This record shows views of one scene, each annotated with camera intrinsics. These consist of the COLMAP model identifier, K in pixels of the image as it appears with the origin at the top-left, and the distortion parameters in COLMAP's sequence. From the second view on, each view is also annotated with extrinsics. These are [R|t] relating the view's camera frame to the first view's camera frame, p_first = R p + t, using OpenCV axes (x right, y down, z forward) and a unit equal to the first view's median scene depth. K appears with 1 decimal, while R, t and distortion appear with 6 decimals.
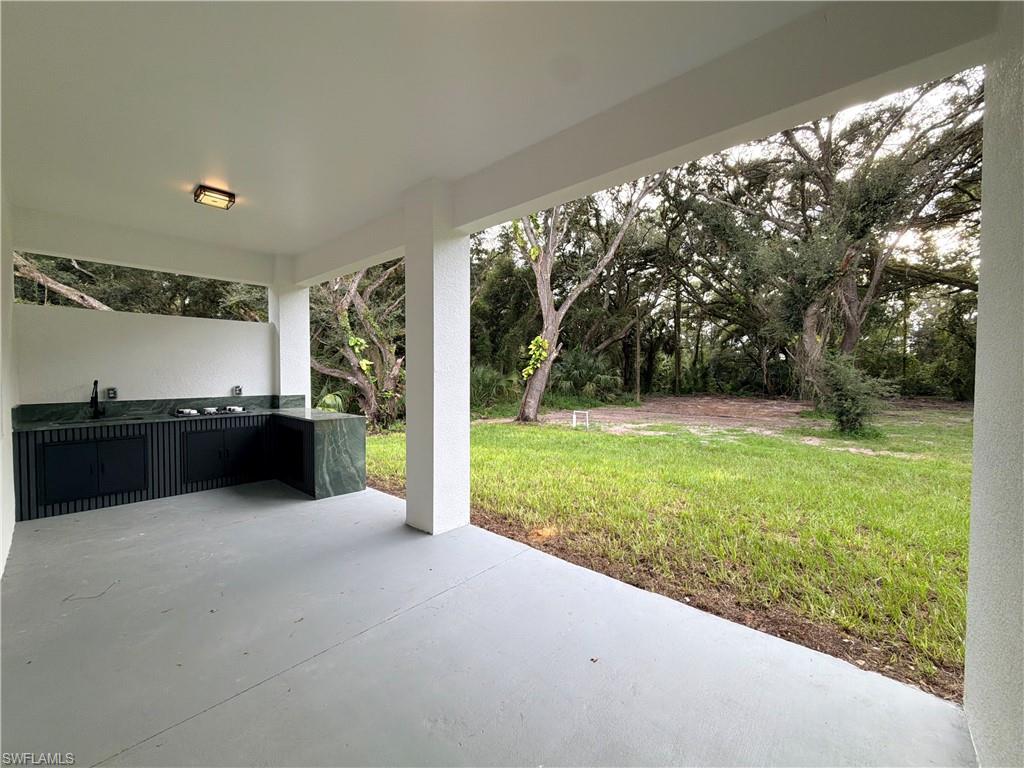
lens RADIAL K [[416.0, 0, 512.0], [0, 416.0, 384.0], [0, 0, 1]] dist [-0.000102, -0.000370]
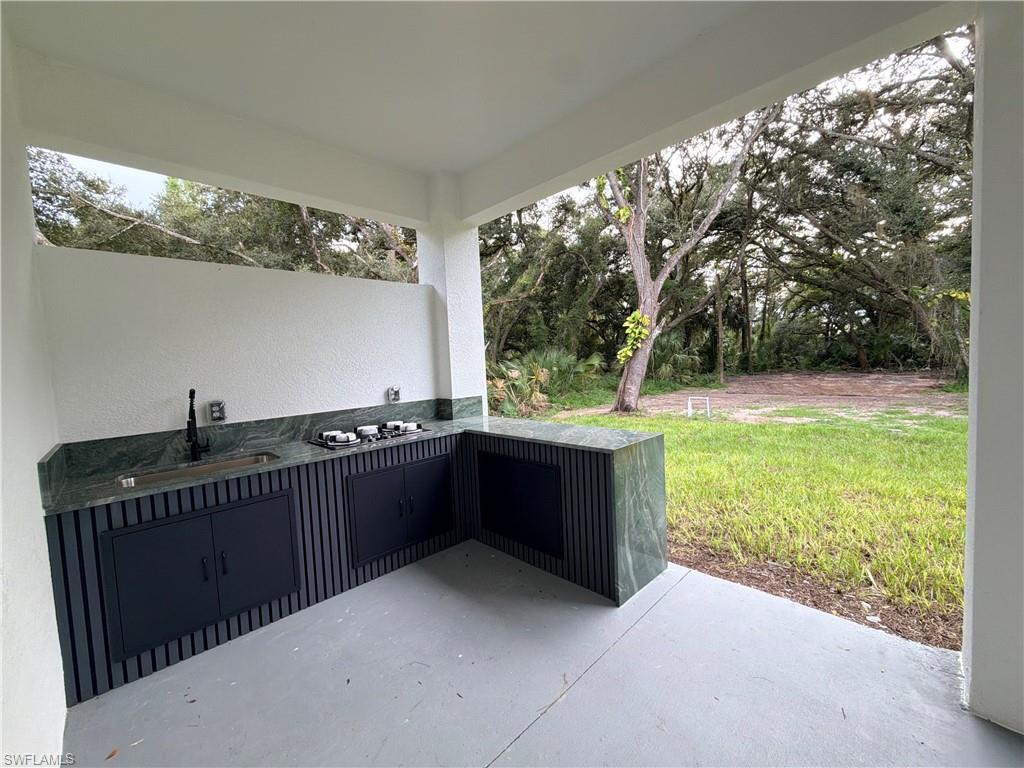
lens RADIAL K [[416.0, 0, 512.0], [0, 416.0, 384.0], [0, 0, 1]] dist [-0.000102, -0.000370]
pose [[0.996757, -0.044780, -0.066865, -0.395378], [0.046860, 0.998455, 0.029862, -0.009015], [0.065424, -0.032898, 0.997315, 0.352006]]
